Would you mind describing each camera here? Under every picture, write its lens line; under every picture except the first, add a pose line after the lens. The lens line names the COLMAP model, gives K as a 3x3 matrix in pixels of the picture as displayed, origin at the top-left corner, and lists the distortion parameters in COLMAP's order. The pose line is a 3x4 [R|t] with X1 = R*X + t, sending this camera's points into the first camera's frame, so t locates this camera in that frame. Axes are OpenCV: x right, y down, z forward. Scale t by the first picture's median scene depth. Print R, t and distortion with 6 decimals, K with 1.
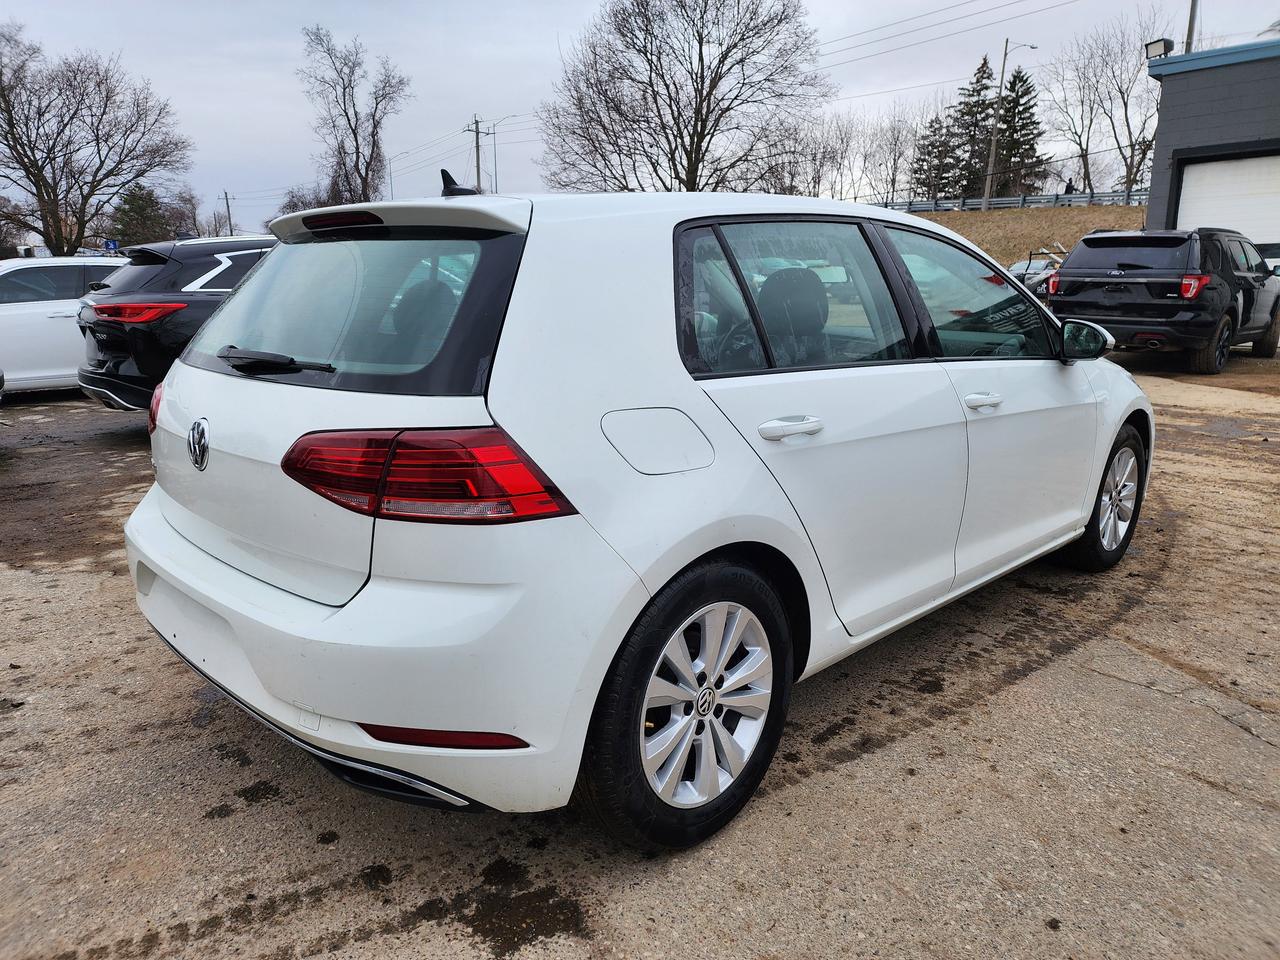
lens RADIAL K [[856.1, 0, 633.4], [0, 856.1, 474.4], [0, 0, 1]] dist [0.068004, -0.056516]
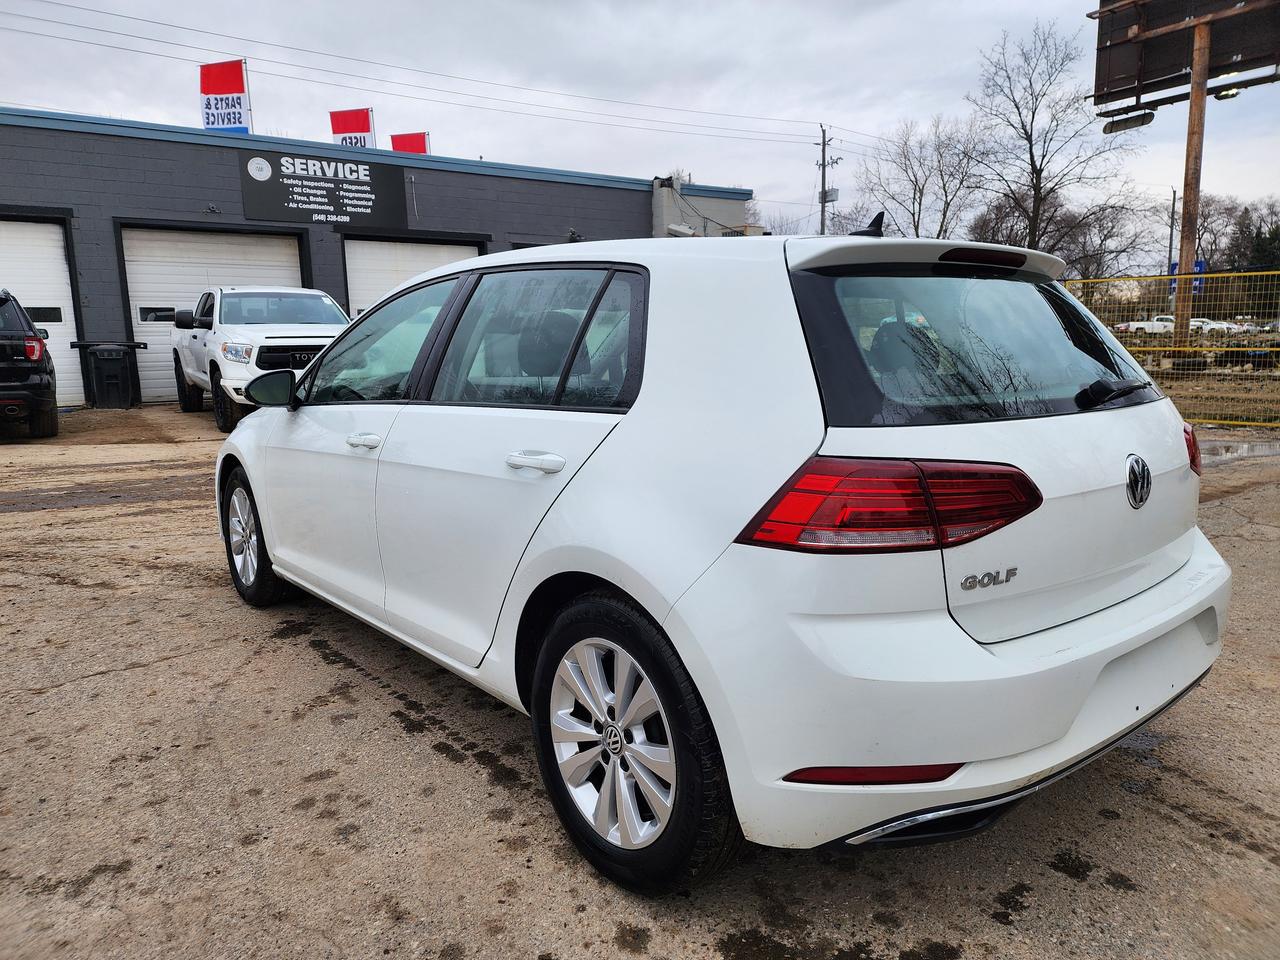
lens RADIAL K [[856.1, 0, 636.3], [0, 856.1, 474.7], [0, 0, 1]] dist [0.068004, -0.056516]
pose [[0.098305, -0.152978, 0.983328, -0.064082], [0.225797, 0.965772, 0.127673, -0.012379], [-0.969202, 0.209481, 0.129482, 0.060133]]
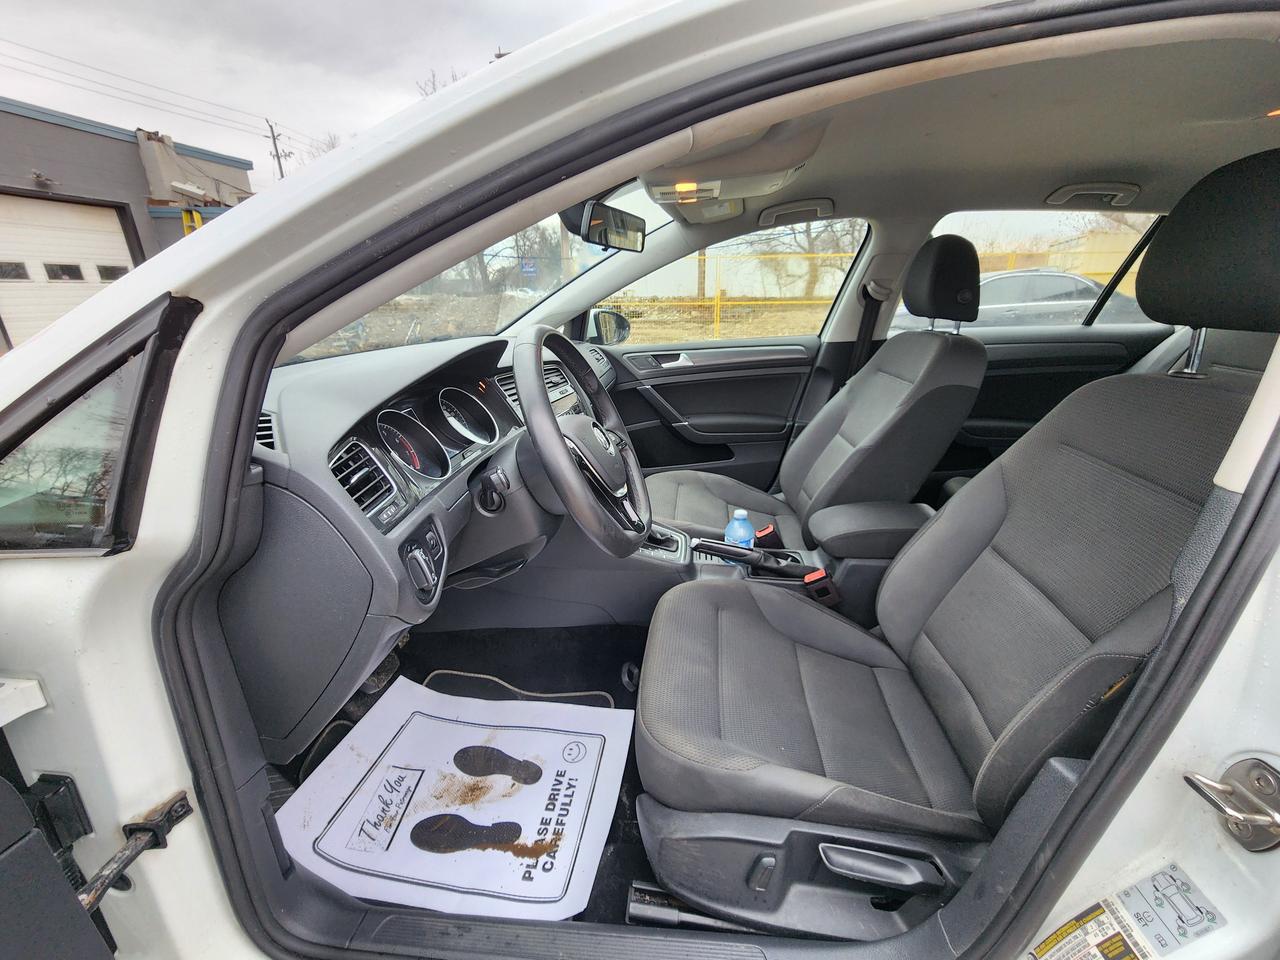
lens RADIAL K [[527.6, 0, 641.8], [0, 527.6, 478.8], [0, 0, 1]] dist [-0.000549, 0.000603]
pose [[-0.629445, -0.245466, 0.737255, -0.002493], [0.179750, 0.877062, 0.445479, -0.018940], [-0.755969, 0.412926, -0.507940, 0.094846]]
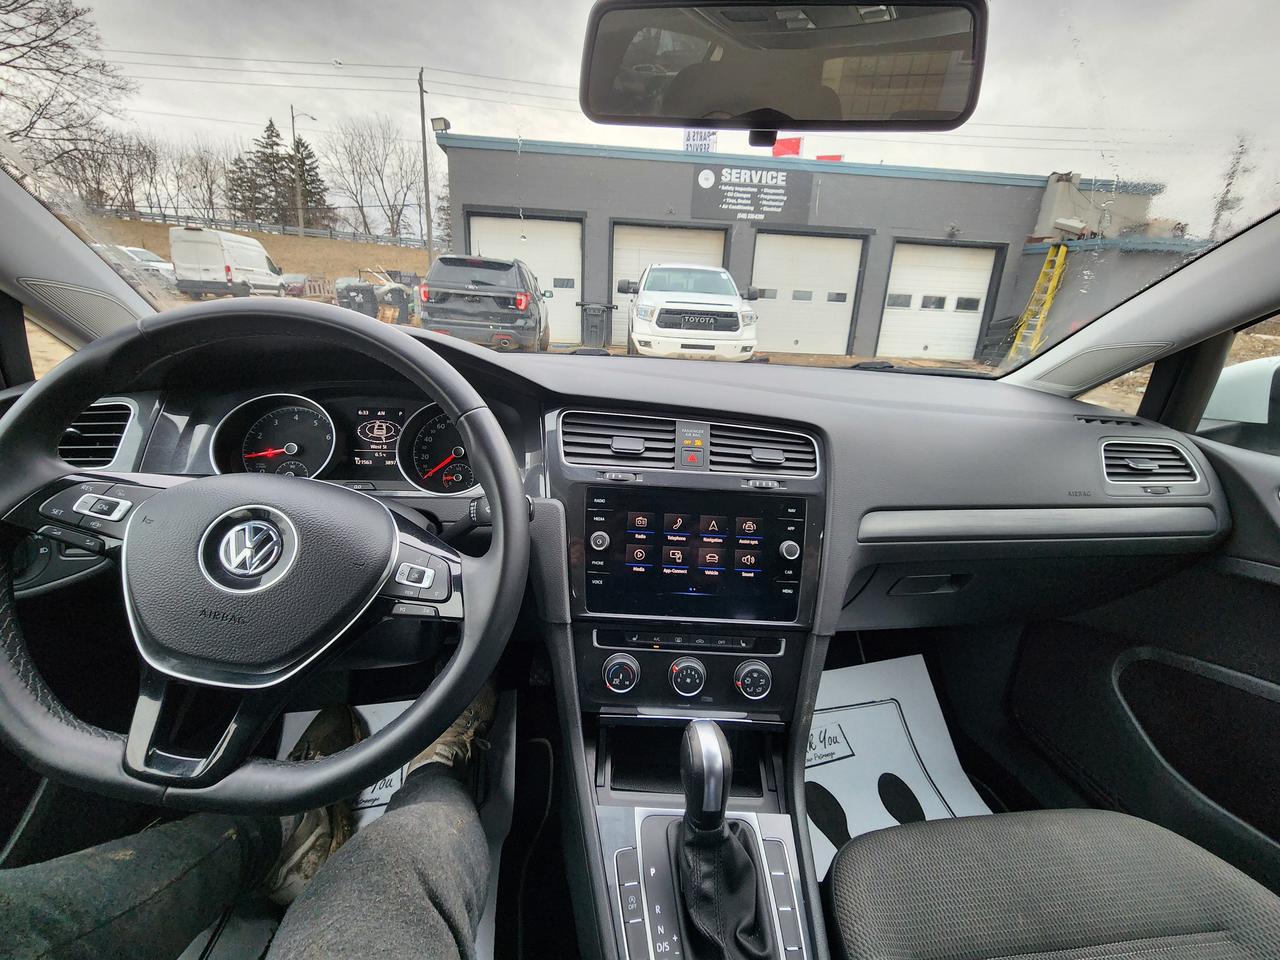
lens RADIAL K [[527.6, 0, 643.0], [0, 527.6, 477.3], [0, 0, 1]] dist [-0.000549, 0.000603]
pose [[0.601348, -0.206391, 0.771870, 0.009555], [0.117780, 0.978405, 0.169856, -0.013983], [-0.790259, -0.011232, 0.612670, 0.075805]]
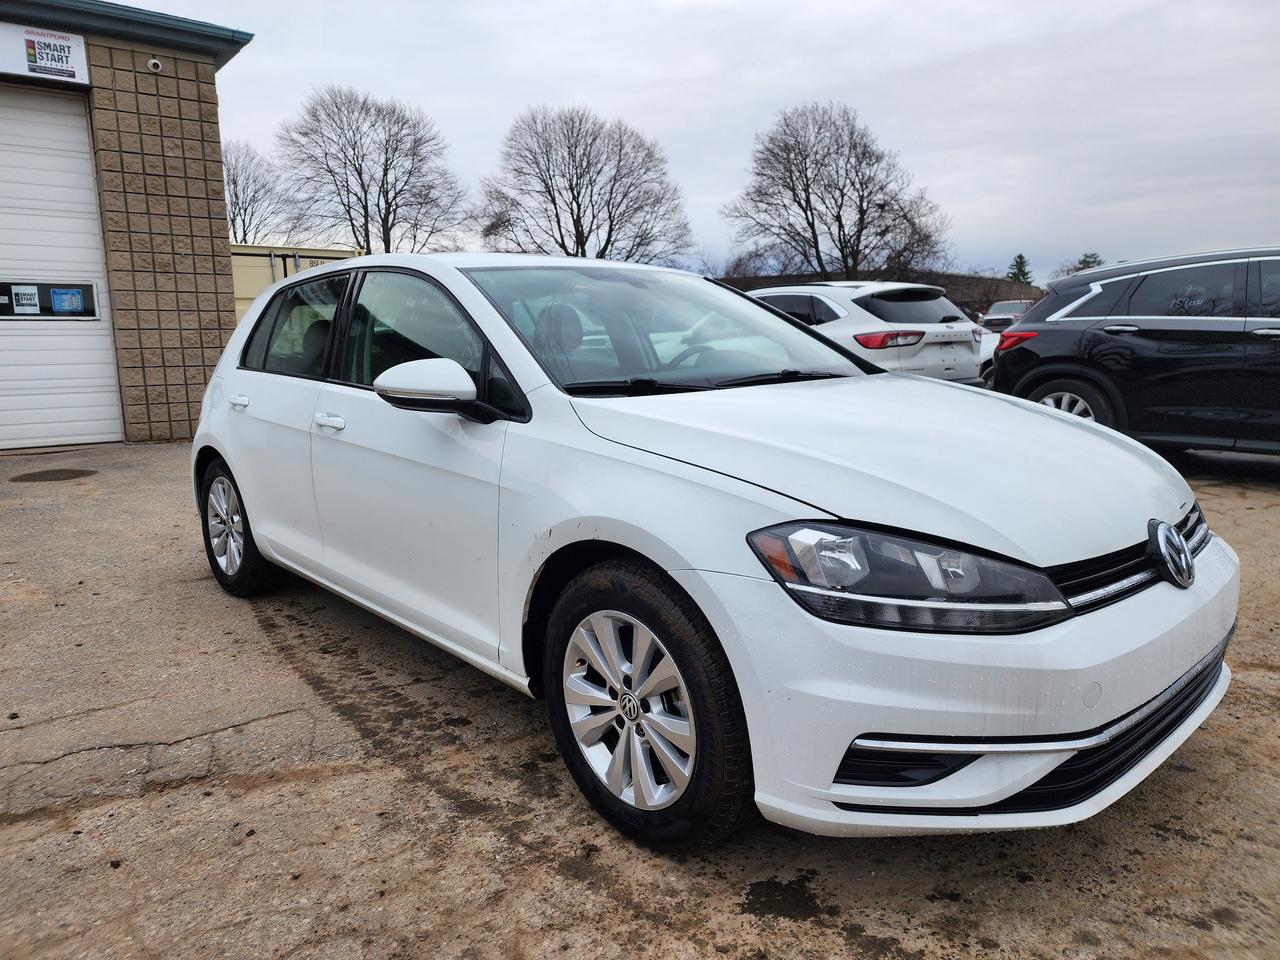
lens RADIAL K [[856.1, 0, 625.3], [0, 856.1, 480.6], [0, 0, 1]] dist [0.068004, -0.056516]
pose [[-0.043198, 0.172560, -0.984051, 0.089027], [-0.194139, 0.964745, 0.177697, -0.016871], [0.980022, 0.198719, -0.008174, 0.083047]]
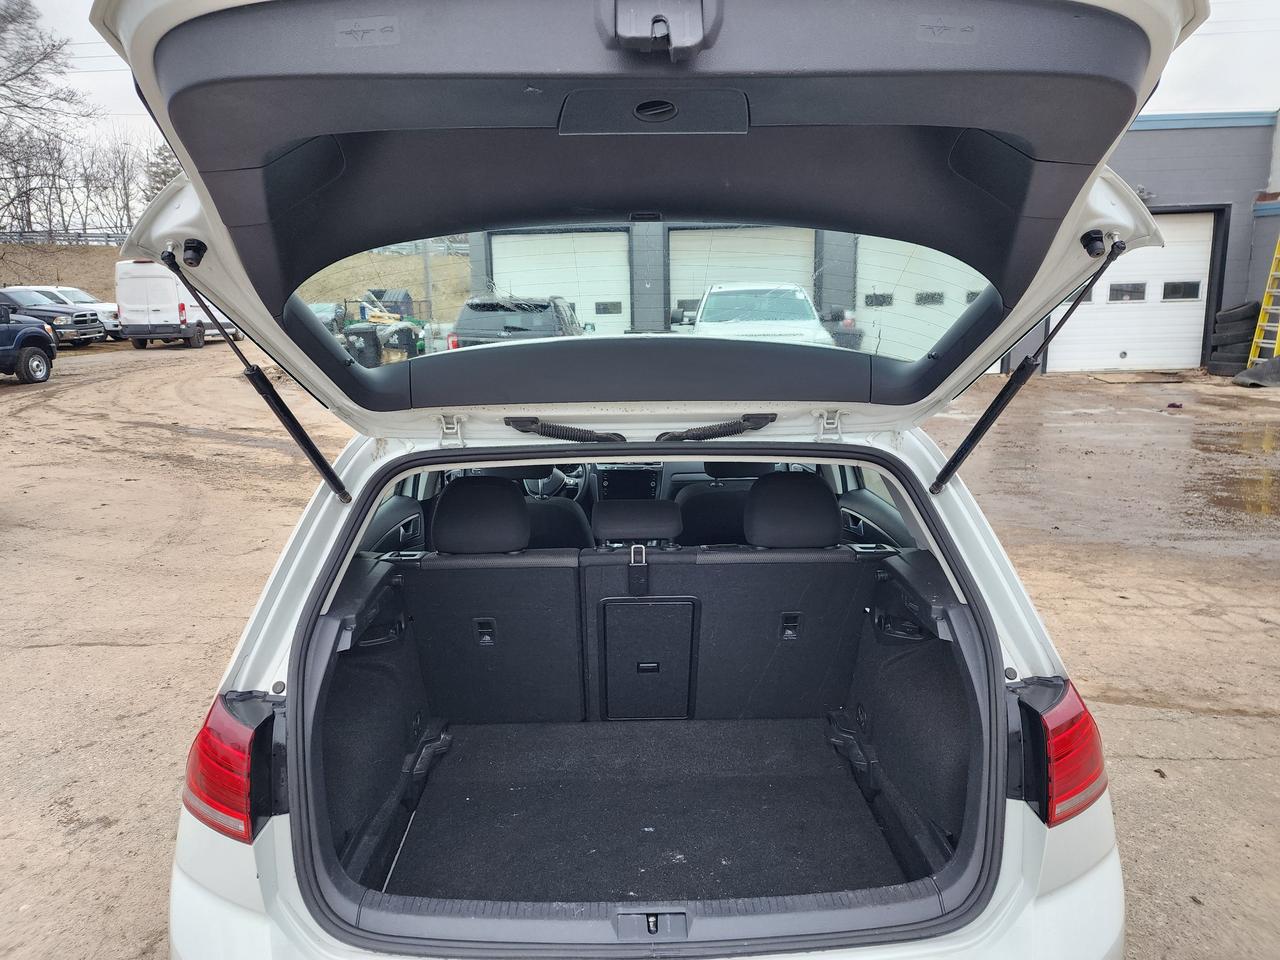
lens RADIAL K [[856.1, 0, 630.5], [0, 856.1, 478.8], [0, 0, 1]] dist [0.068004, -0.056516]
pose [[0.694933, -0.145228, 0.704256, -0.039751], [0.167479, 0.985147, 0.037889, -0.013633], [-0.699299, 0.091618, 0.708934, 0.022340]]
